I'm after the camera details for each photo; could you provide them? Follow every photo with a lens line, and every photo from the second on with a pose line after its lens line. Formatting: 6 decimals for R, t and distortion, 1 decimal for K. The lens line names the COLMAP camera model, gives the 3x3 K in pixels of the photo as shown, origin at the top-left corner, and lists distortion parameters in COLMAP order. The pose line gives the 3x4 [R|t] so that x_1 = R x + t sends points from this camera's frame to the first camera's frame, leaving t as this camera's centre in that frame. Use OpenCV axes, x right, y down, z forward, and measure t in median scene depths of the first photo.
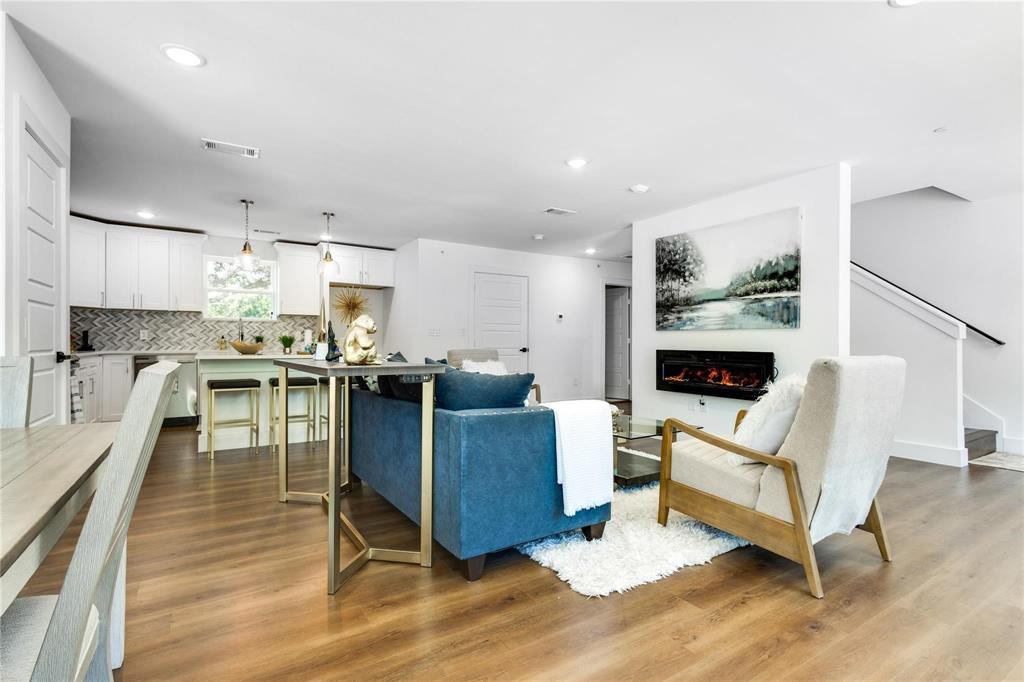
lens RADIAL K [[490.2, 0, 509.8], [0, 490.2, 342.9], [0, 0, 1]] dist [-0.001588, -0.000162]
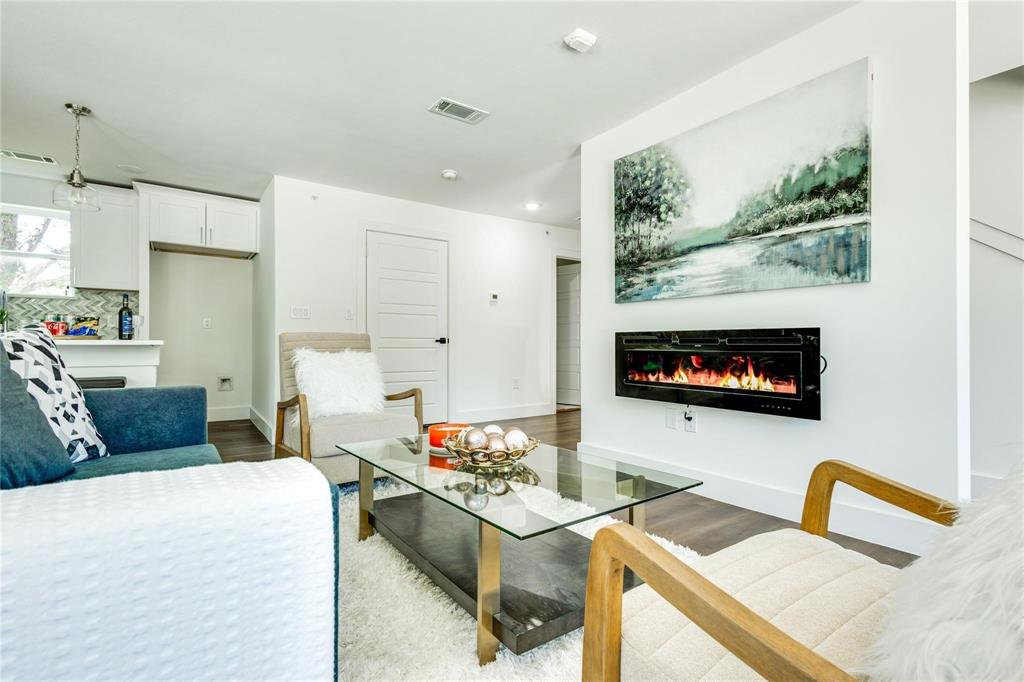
lens RADIAL K [[490.2, 0, 513.7], [0, 490.2, 341.4], [0, 0, 1]] dist [-0.001588, -0.000162]
pose [[0.998099, -0.000274, 0.061635, 0.138185], [0.000768, 0.999968, -0.007990, 0.032676], [-0.061631, 0.008022, 0.998067, 0.403540]]
